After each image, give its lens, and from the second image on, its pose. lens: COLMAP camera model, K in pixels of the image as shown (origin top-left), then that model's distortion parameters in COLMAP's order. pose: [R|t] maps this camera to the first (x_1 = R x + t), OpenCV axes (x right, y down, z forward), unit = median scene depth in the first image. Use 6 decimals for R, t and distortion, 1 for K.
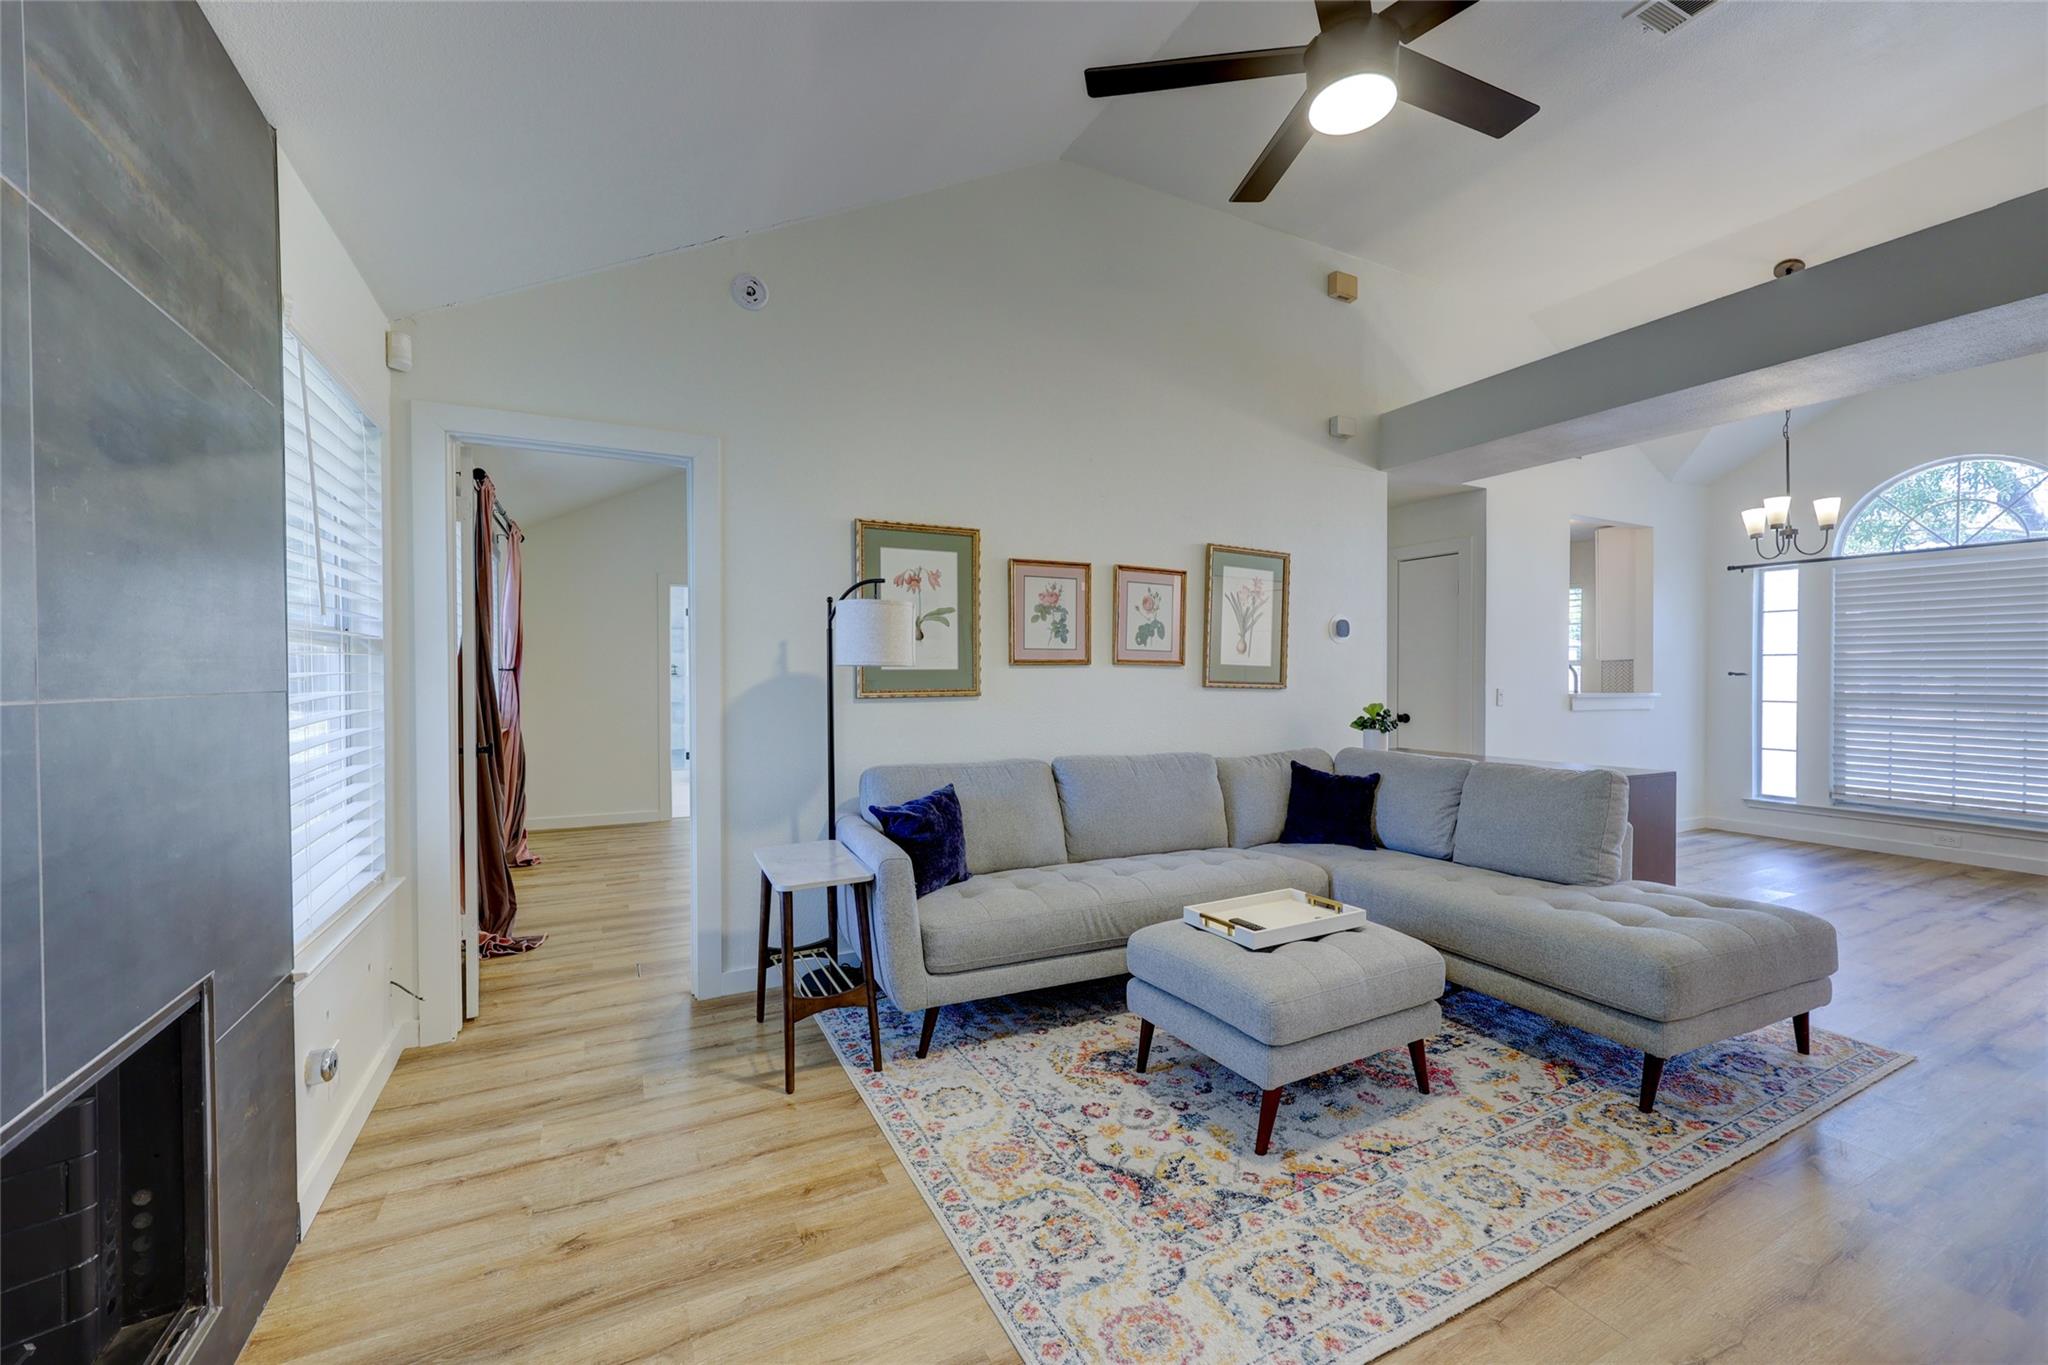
lens RADIAL K [[805.6, 0, 1014.2], [0, 805.6, 679.3], [0, 0, 1]] dist [-0.004572, 0.000539]
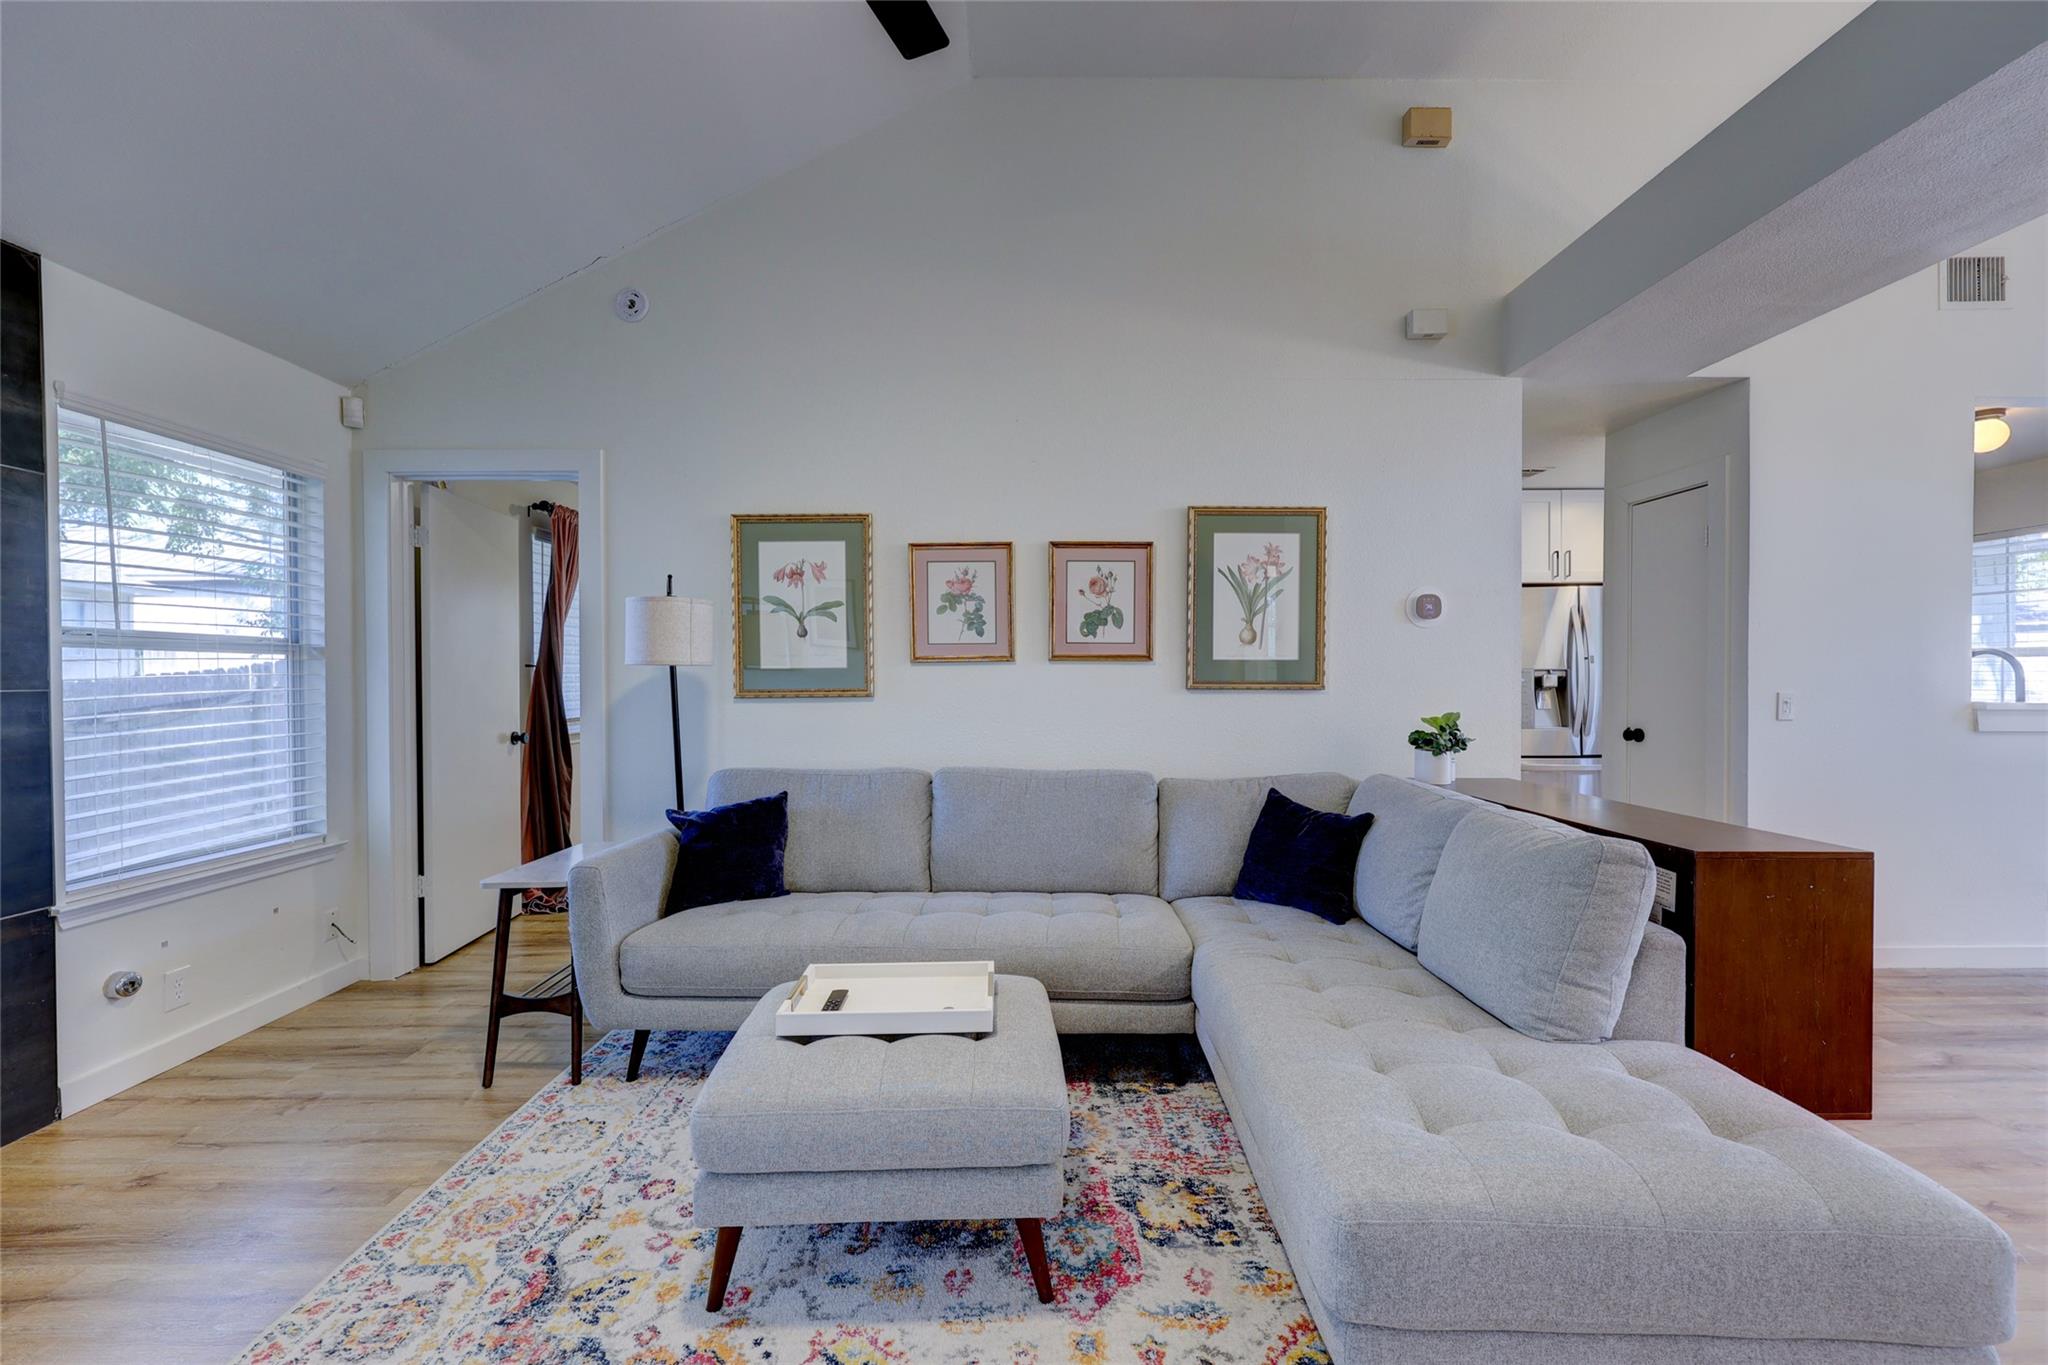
lens RADIAL K [[805.6, 0, 1027.3], [0, 805.6, 677.7], [0, 0, 1]] dist [-0.004572, 0.000539]
pose [[0.898450, 0.001507, -0.439073, 0.519120], [0.001771, 0.999974, 0.007056, -0.007019], [0.439072, -0.007117, 0.898424, 0.258440]]
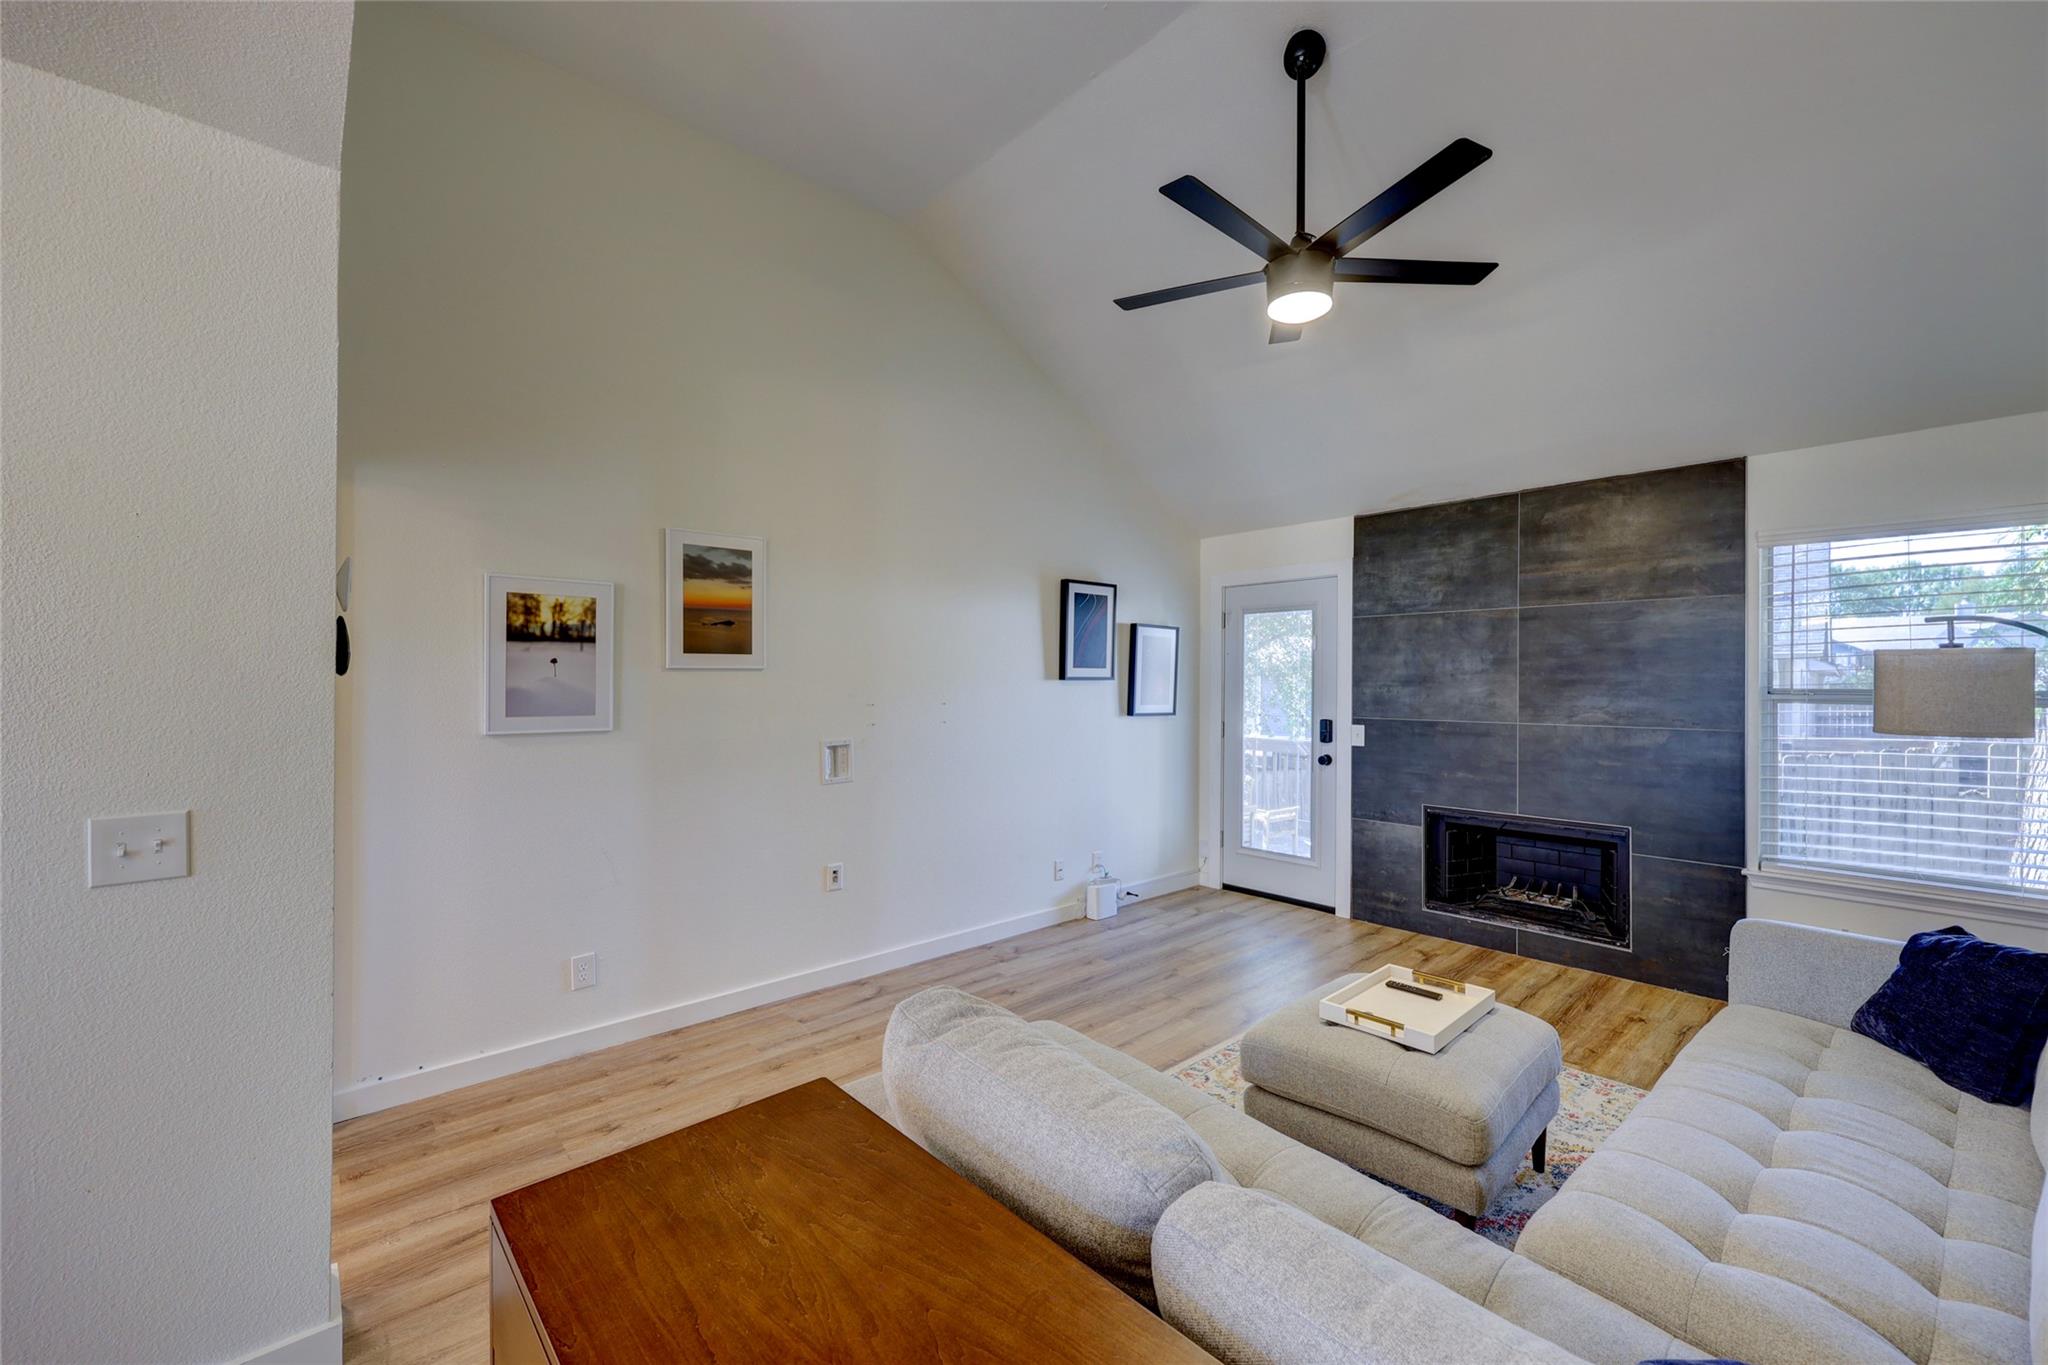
lens RADIAL K [[805.6, 0, 1021.9], [0, 805.6, 673.8], [0, 0, 1]] dist [-0.004572, 0.000539]
pose [[-0.964028, -0.011300, -0.265560, 0.680226], [-0.015959, 0.999754, 0.015392, -0.065684], [0.265320, 0.019077, -0.963972, 1.205120]]
